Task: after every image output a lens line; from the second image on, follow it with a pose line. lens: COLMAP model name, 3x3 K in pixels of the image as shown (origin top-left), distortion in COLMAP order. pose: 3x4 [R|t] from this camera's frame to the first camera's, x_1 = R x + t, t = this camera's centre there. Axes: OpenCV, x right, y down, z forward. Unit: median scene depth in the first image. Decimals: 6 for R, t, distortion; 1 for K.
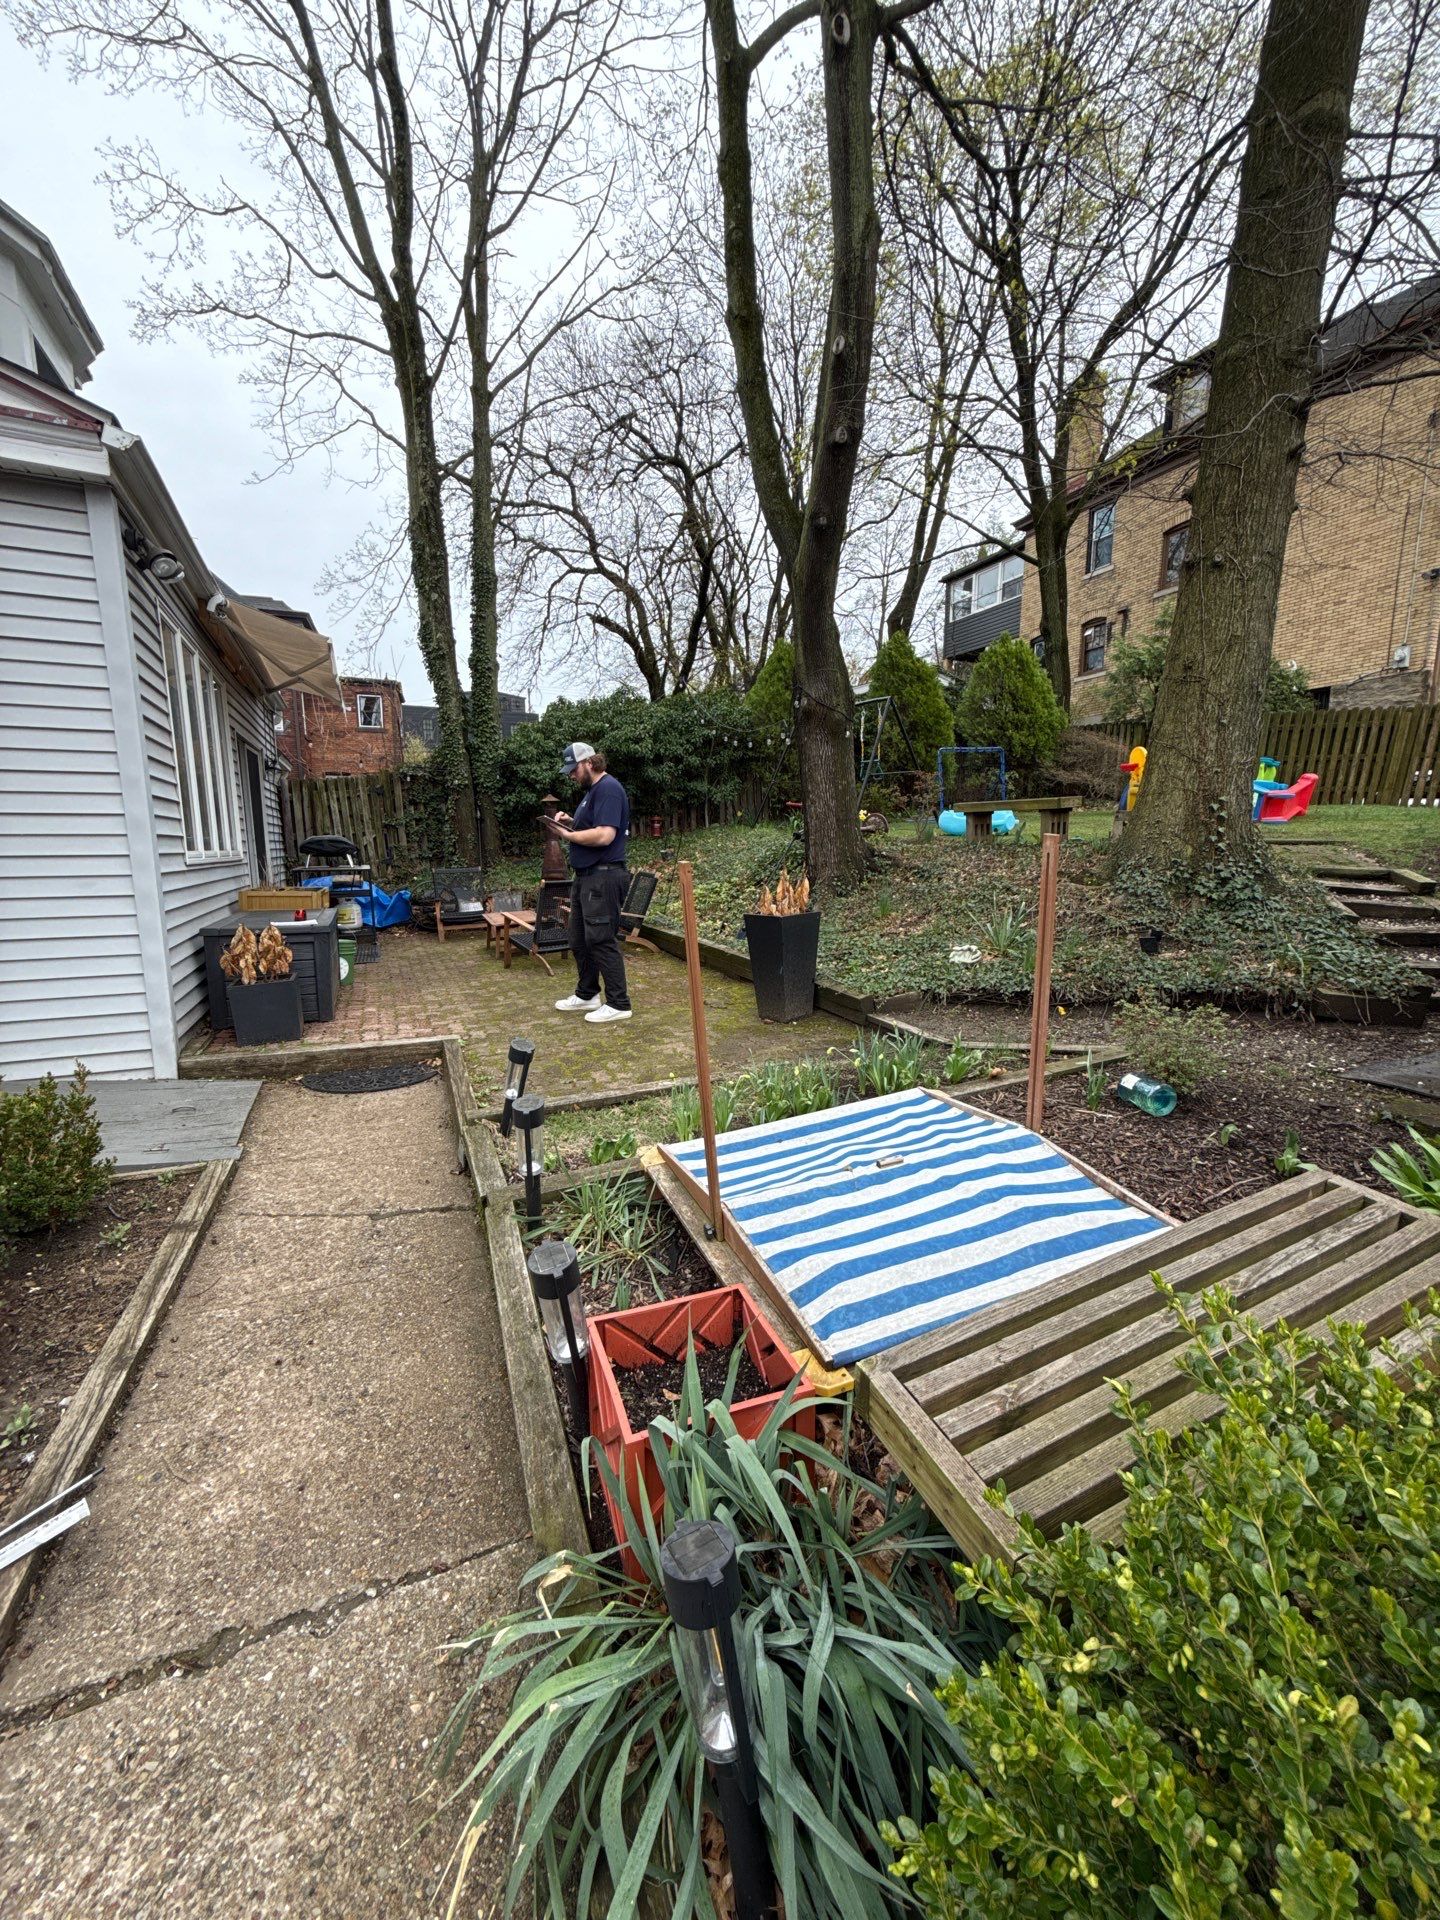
lens RADIAL K [[749.5, 0, 722.6], [0, 749.5, 955.8], [0, 0, 1]] dist [0.000926, -0.000031]
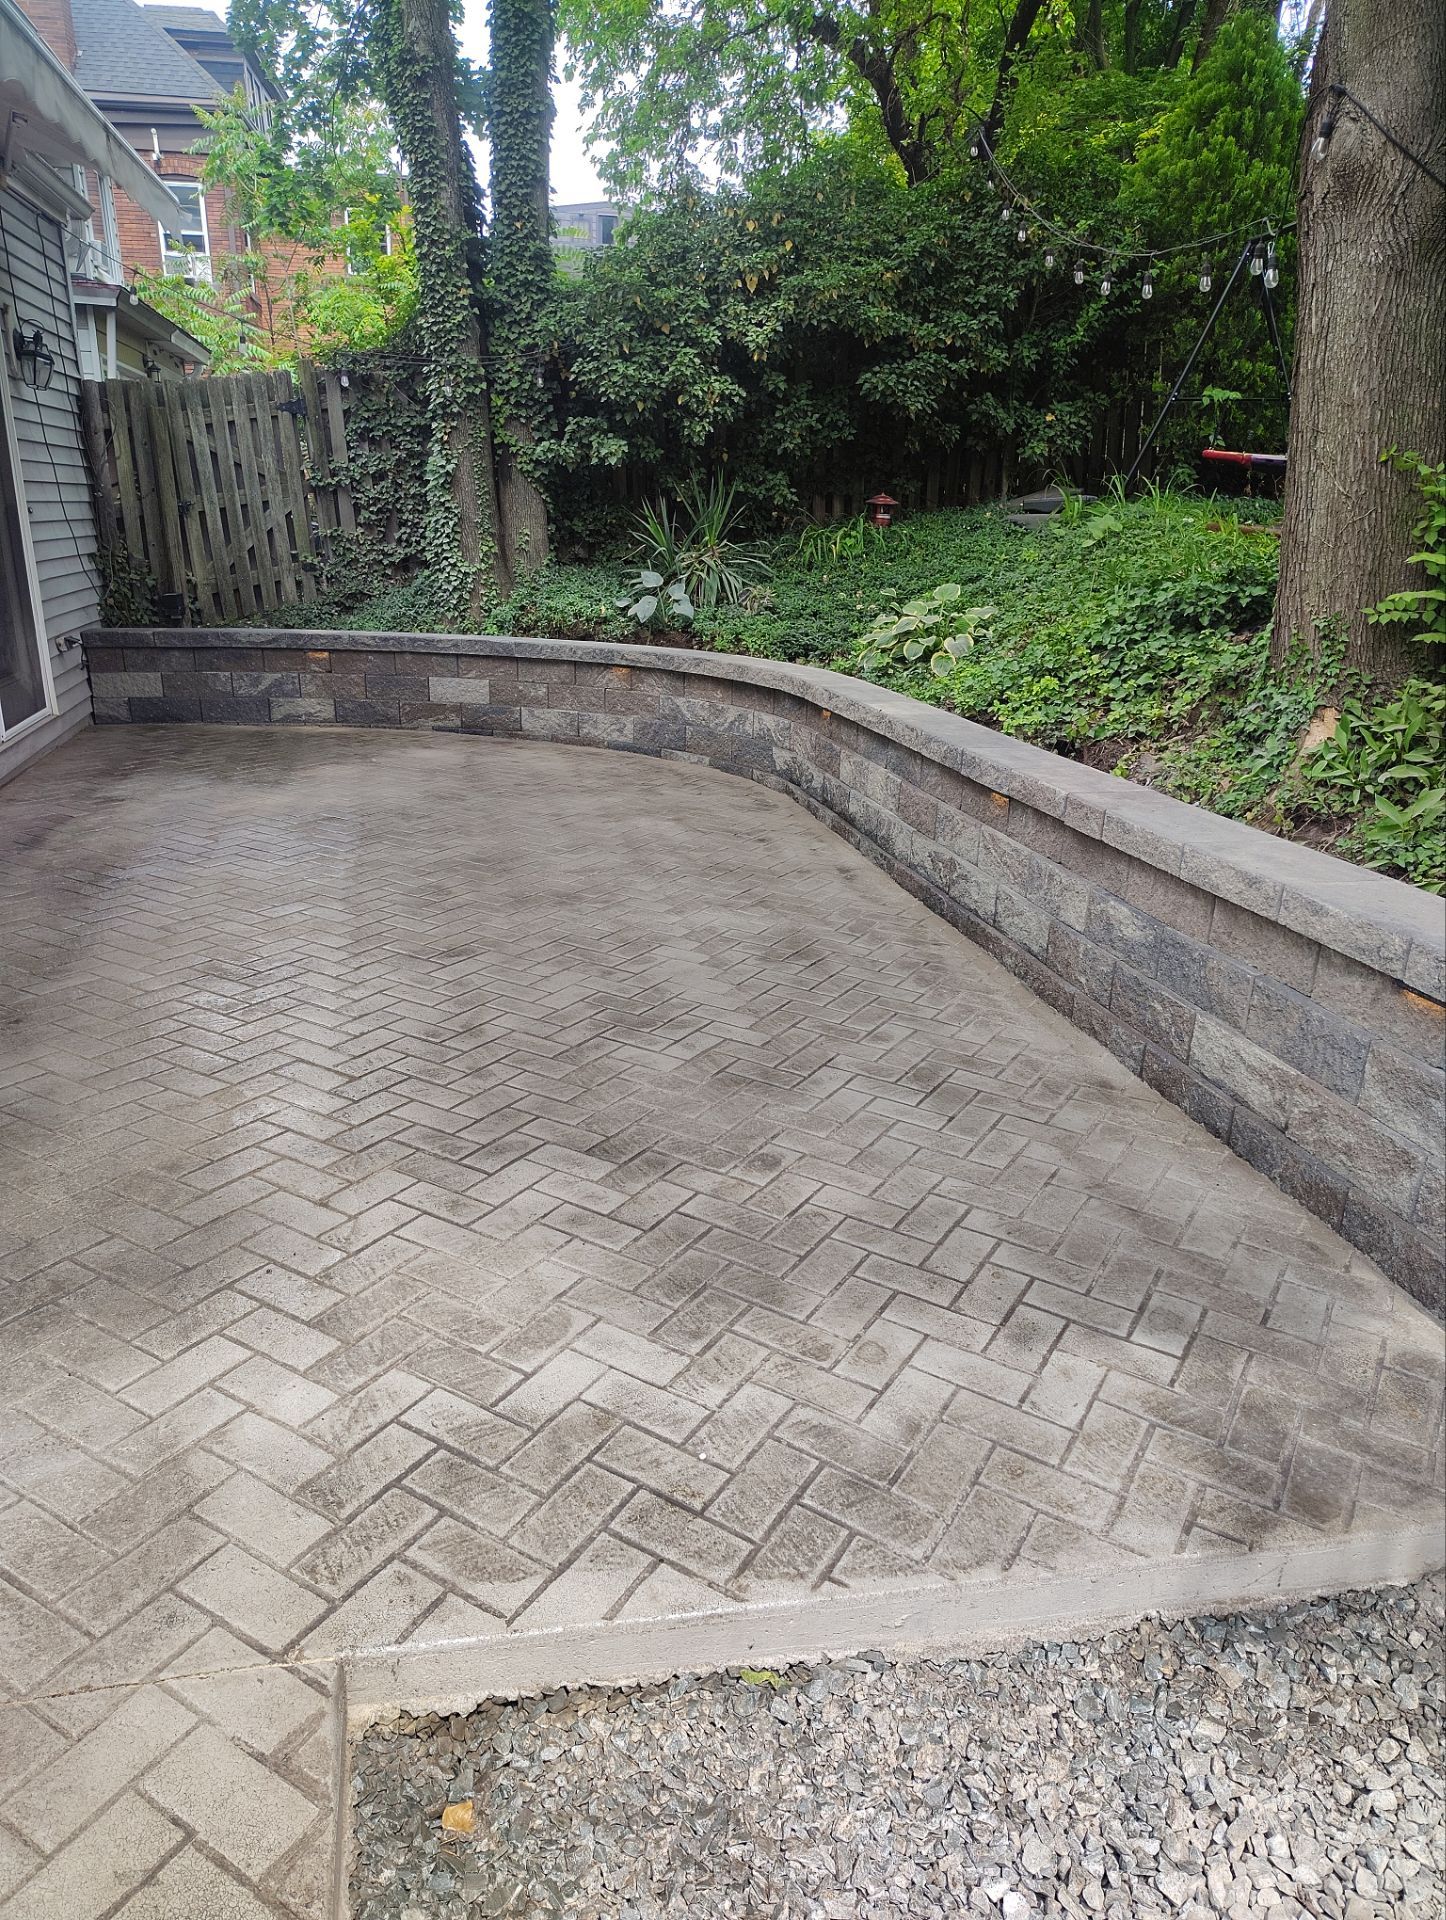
lens RADIAL K [[1294.9, 0, 731.4], [0, 1294.9, 965.1], [0, 0, 1]] dist [0.064238, -0.077540]
pose [[0.978039, 0.090559, -0.187718, -0.013163], [-0.054031, 0.980047, 0.191281, -0.081029], [0.201295, -0.176938, 0.963418, 0.331082]]
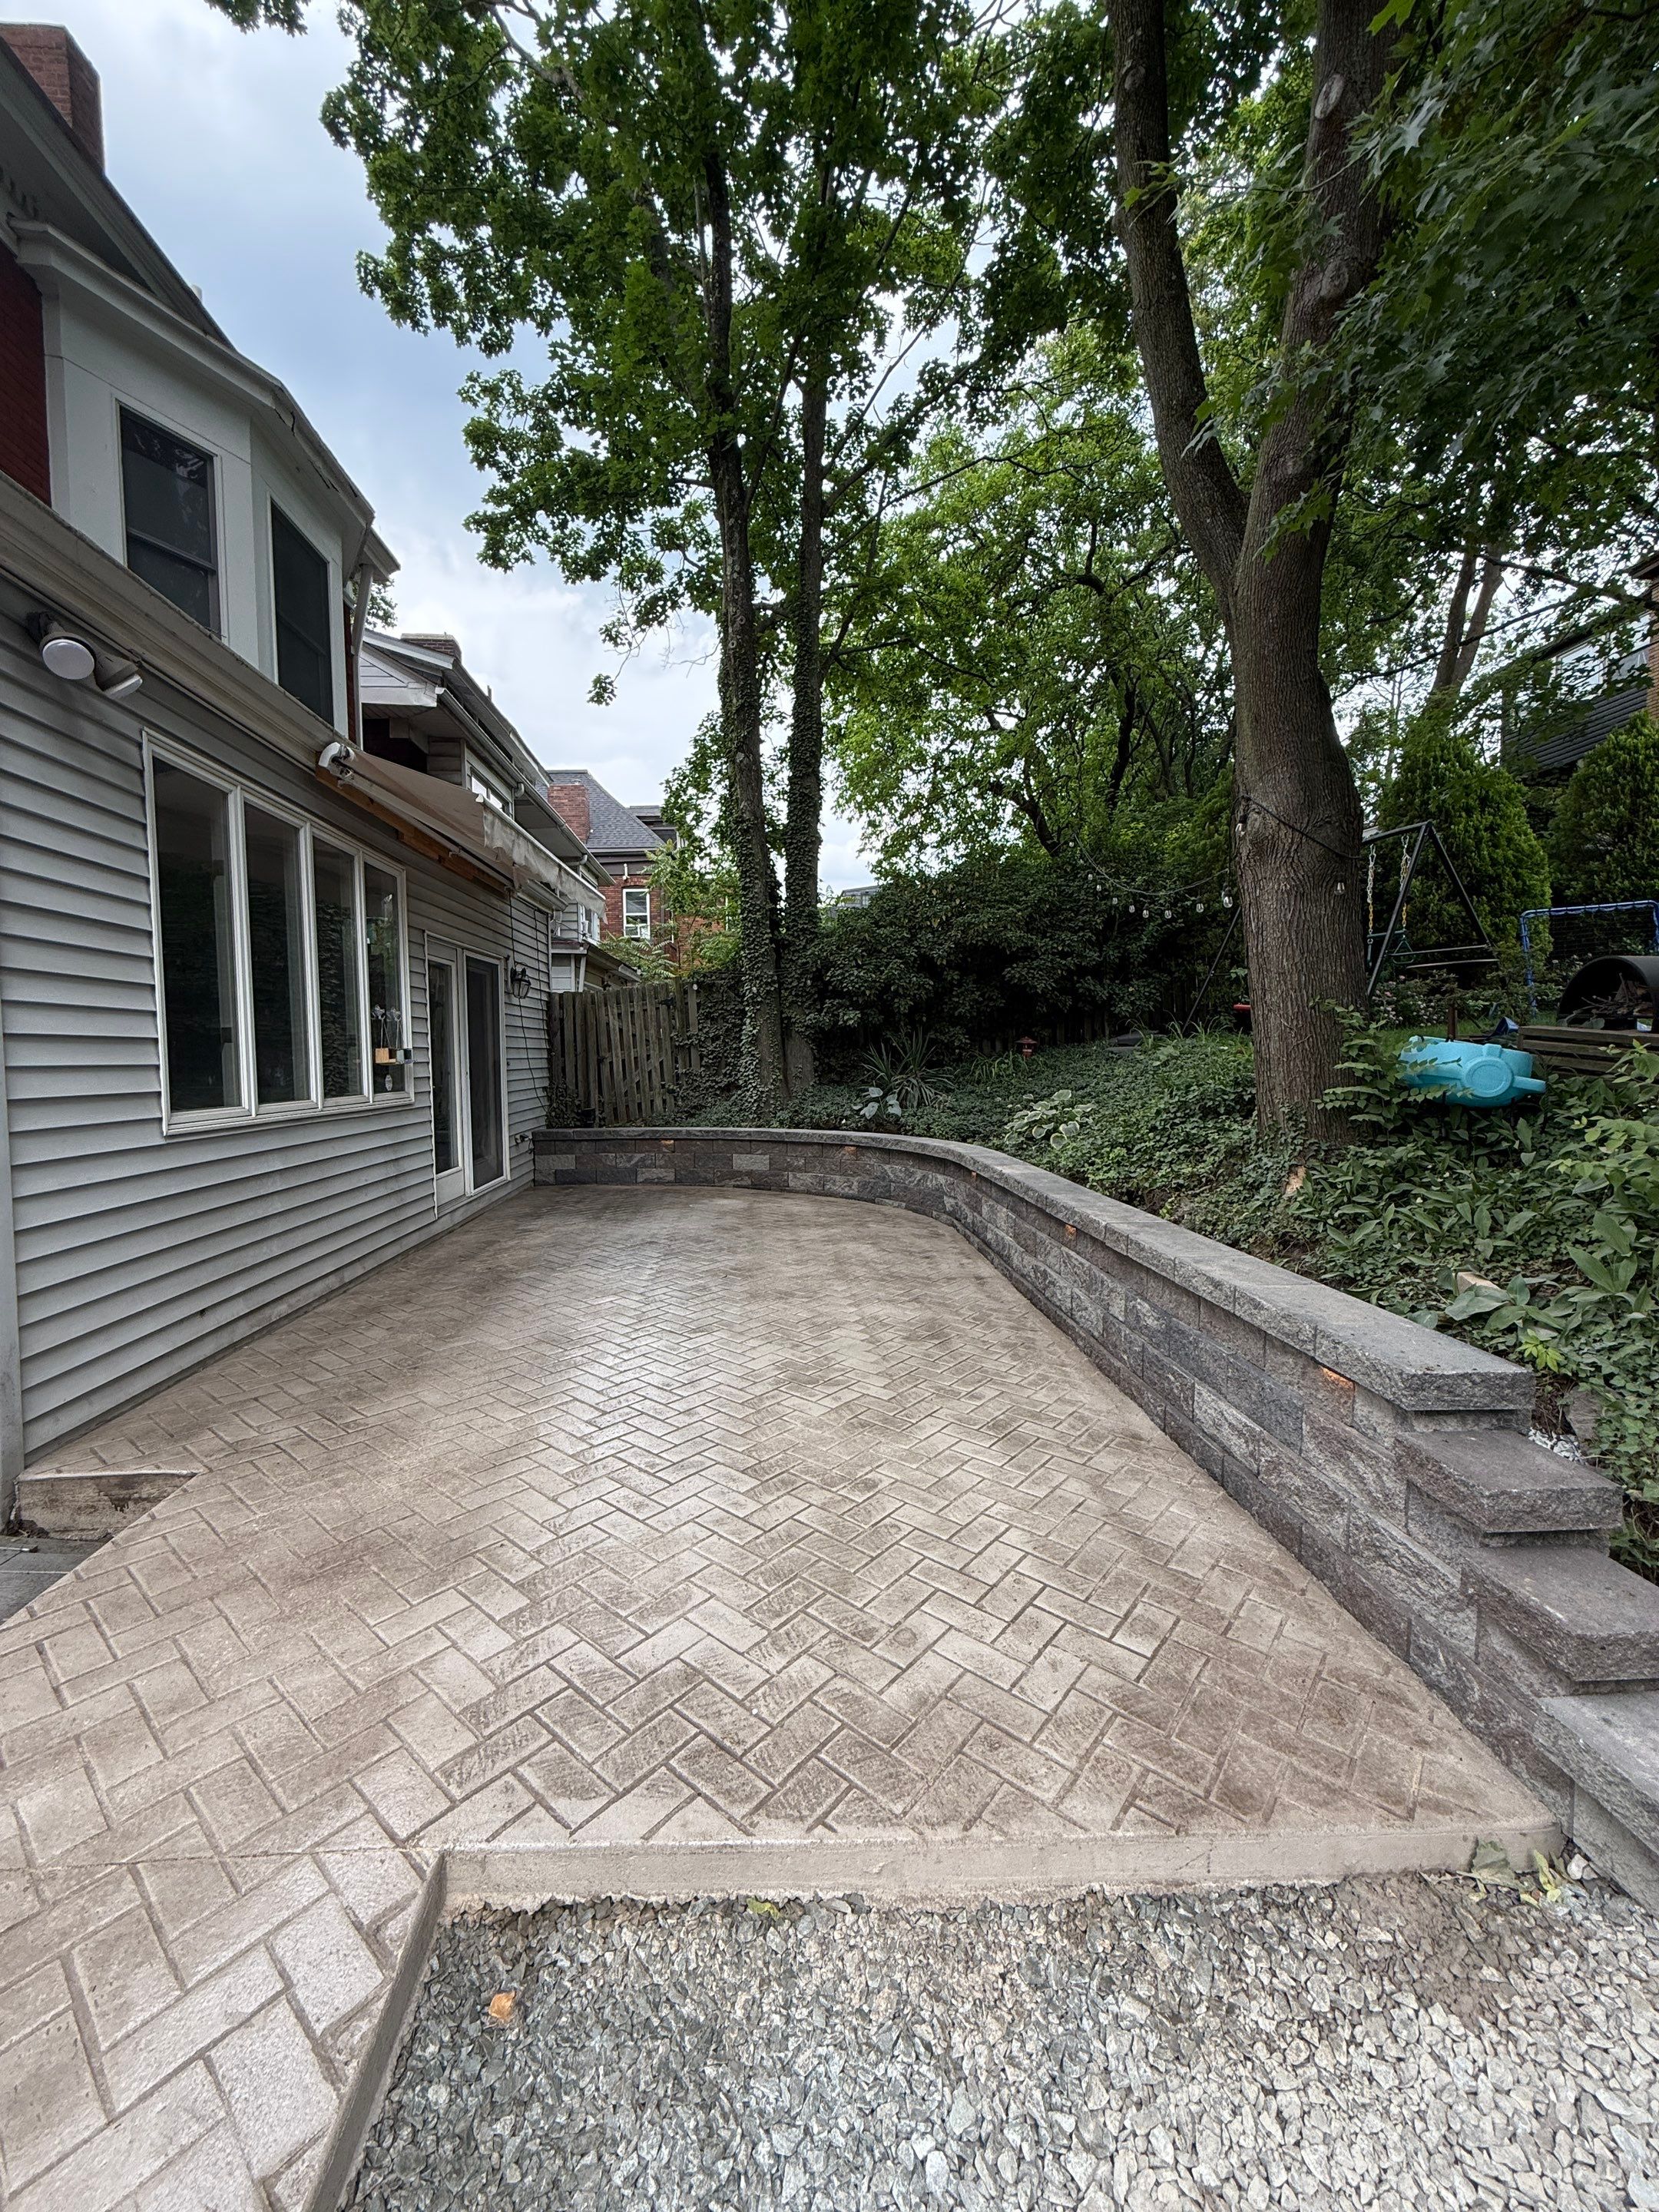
lens RADIAL K [[863.5, 0, 832.5], [0, 863.5, 1101.1], [0, 0, 1]] dist [0.000926, -0.000031]
pose [[0.936155, 0.013850, -0.351313, 0.044802], [-0.044945, 0.995740, -0.080509, -0.079397], [0.348702, 0.091158, 0.932790, 0.341381]]
